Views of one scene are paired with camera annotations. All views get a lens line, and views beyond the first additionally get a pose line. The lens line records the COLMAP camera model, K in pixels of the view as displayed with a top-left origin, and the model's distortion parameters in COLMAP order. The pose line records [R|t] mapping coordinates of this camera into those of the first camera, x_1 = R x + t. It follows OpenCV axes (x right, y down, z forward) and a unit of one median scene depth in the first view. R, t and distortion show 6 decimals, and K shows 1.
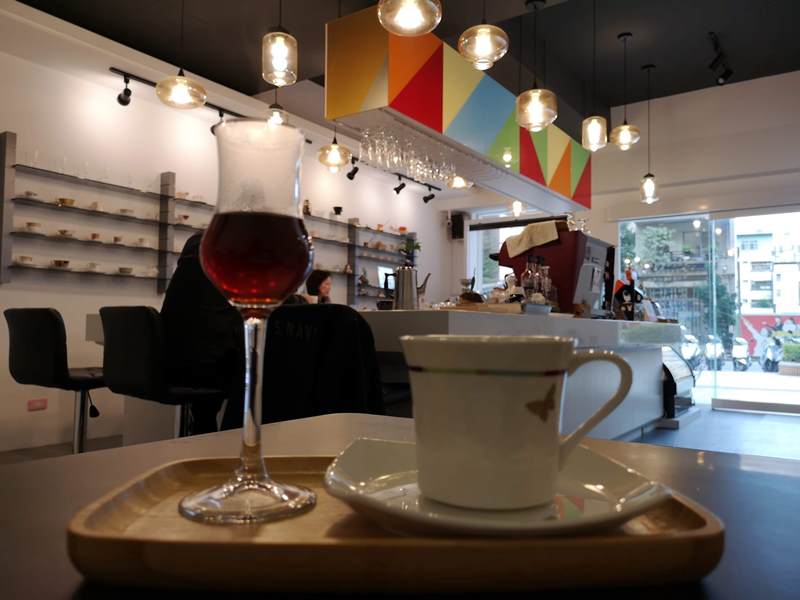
lens RADIAL K [[606.3, 0, 390.8], [0, 606.3, 297.5], [0, 0, 1]] dist [0.042638, -0.055966]
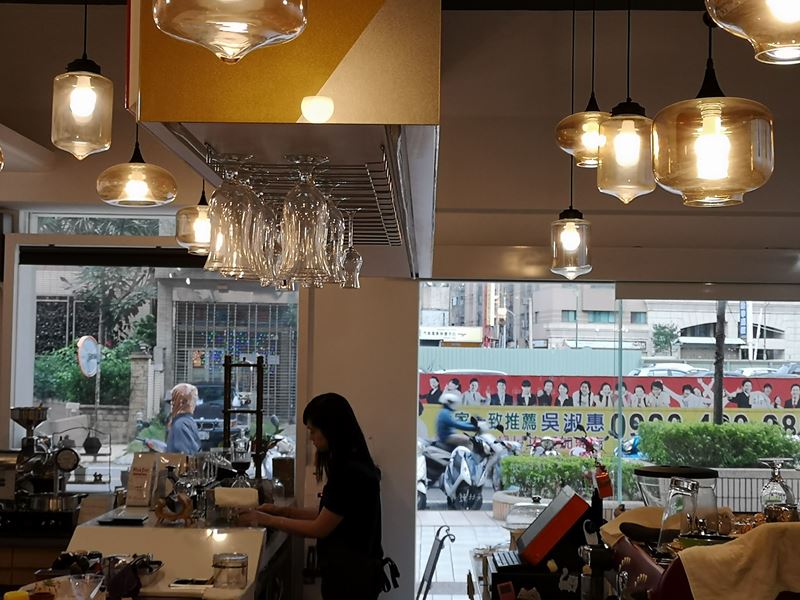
lens RADIAL K [[1362.2, 0, 395.7], [0, 1362.2, 295.7], [0, 0, 1]] dist [0.027636, 0.000000]
pose [[0.821778, 0.028482, 0.569095, -0.215310], [-0.033182, 0.999447, -0.002104, -0.140325], [-0.568840, -0.017155, 0.822269, 0.305464]]
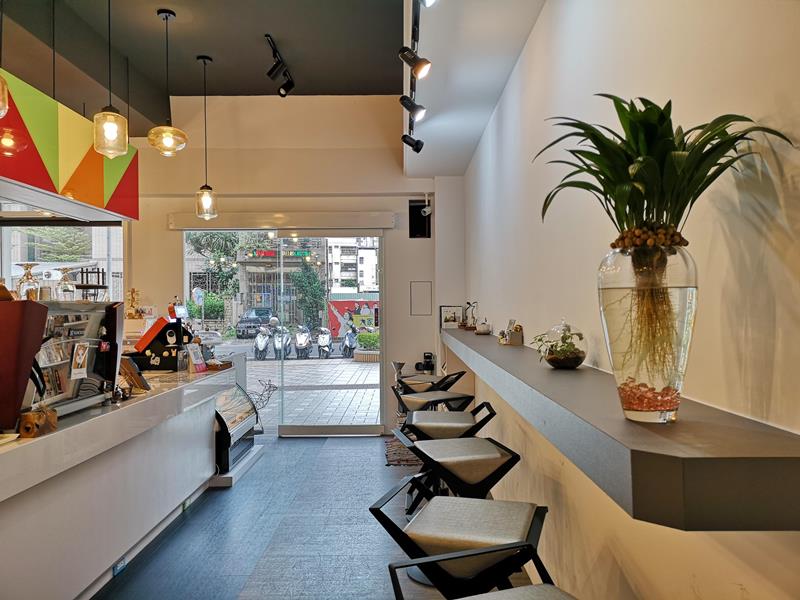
lens RADIAL K [[606.3, 0, 407.0], [0, 606.3, 301.0], [0, 0, 1]] dist [0.042638, -0.055966]
pose [[0.803285, -0.016335, 0.595371, 0.141425], [-0.010747, 0.999064, 0.041910, -0.081338], [-0.595498, -0.040064, 0.802357, 0.142774]]
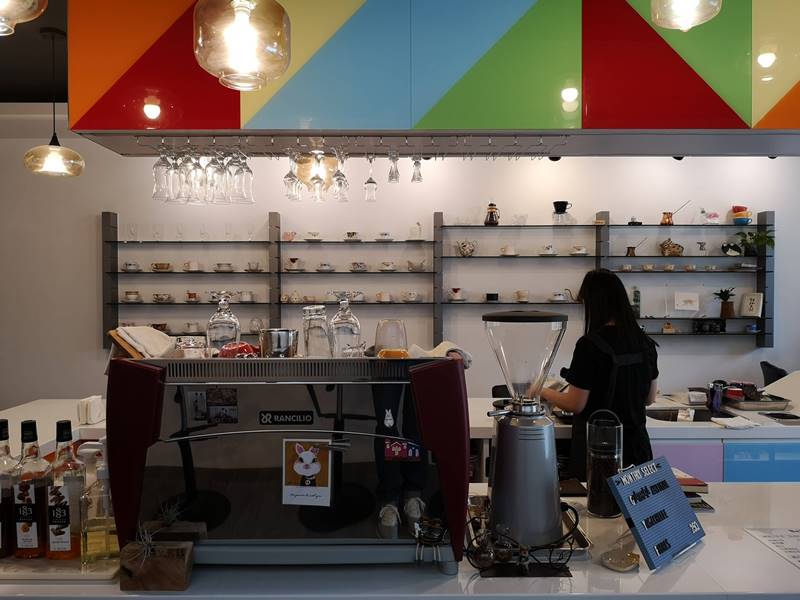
lens RADIAL K [[638.4, 0, 400.7], [0, 638.4, 293.0], [0, 0, 1]] dist [0.051399, -0.012806]
pose [[0.586202, -0.015607, -0.810014, 0.438908], [0.051345, 0.998520, 0.017920, -0.083691], [0.808536, -0.052095, 0.586136, 0.520781]]
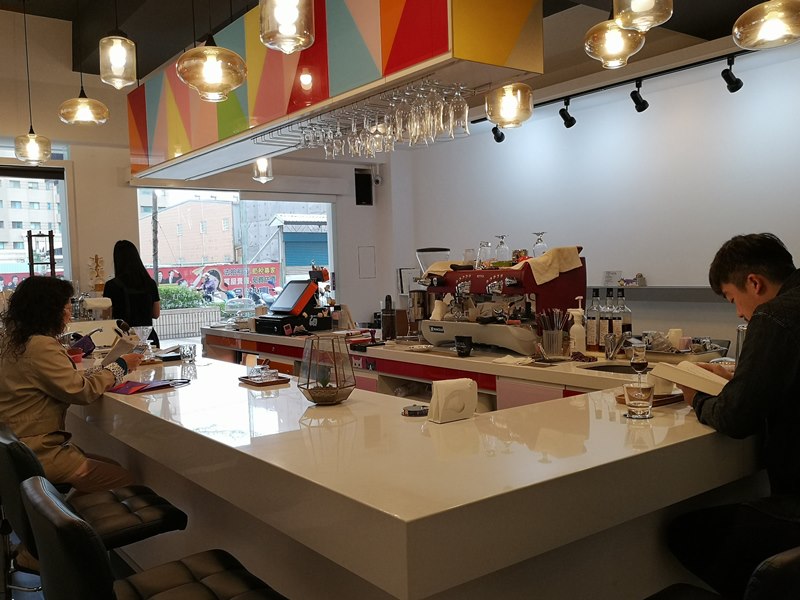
lens RADIAL K [[730.4, 0, 403.3], [0, 730.4, 303.6], [0, 0, 1]] dist [0.001996, -0.003701]
pose [[0.277333, -0.071352, 0.958121, -0.511014], [-0.011415, 0.996923, 0.077546, -0.070730], [-0.960706, -0.032443, 0.275666, 0.548885]]
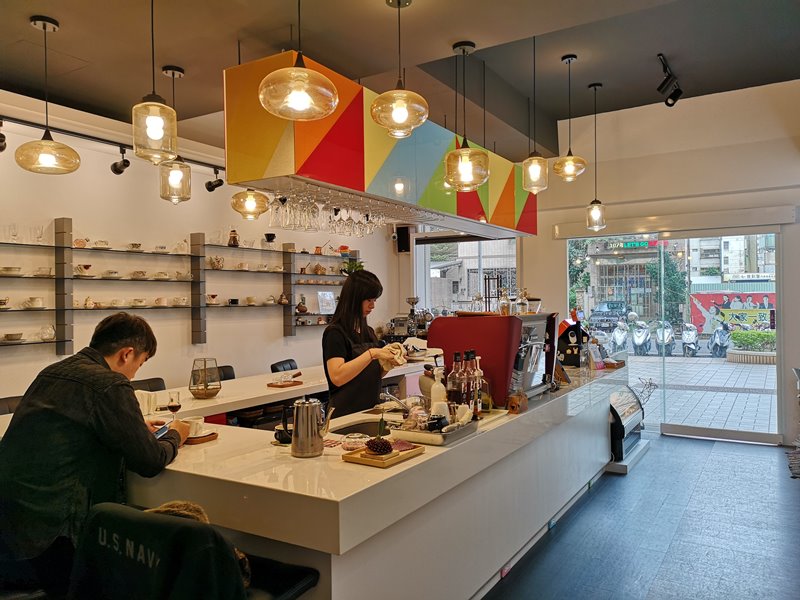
lens RADIAL K [[606.3, 0, 395.8], [0, 606.3, 302.0], [0, 0, 1]] dist [0.042638, -0.055966]
pose [[0.997243, -0.027384, 0.068972, 0.043963], [0.023670, 0.998255, 0.054090, -0.105528], [-0.070333, -0.052308, 0.996151, 0.071197]]
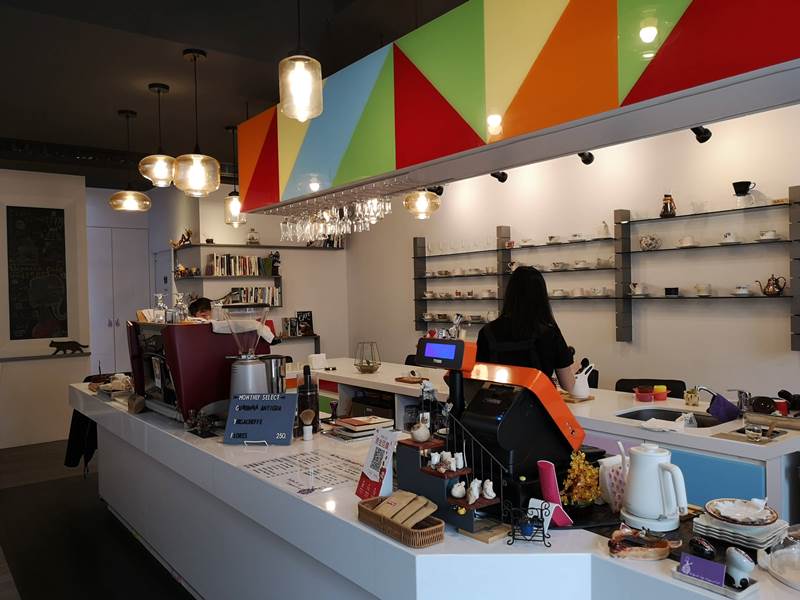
lens RADIAL K [[643.0, 0, 396.2], [0, 643.0, 299.5], [0, 0, 1]] dist [-0.001556, -0.002552]
pose [[-0.292242, -0.001775, -0.956343, 0.699765], [0.064793, 0.997664, -0.021652, -0.052515], [0.954147, -0.068292, -0.291444, 1.002461]]
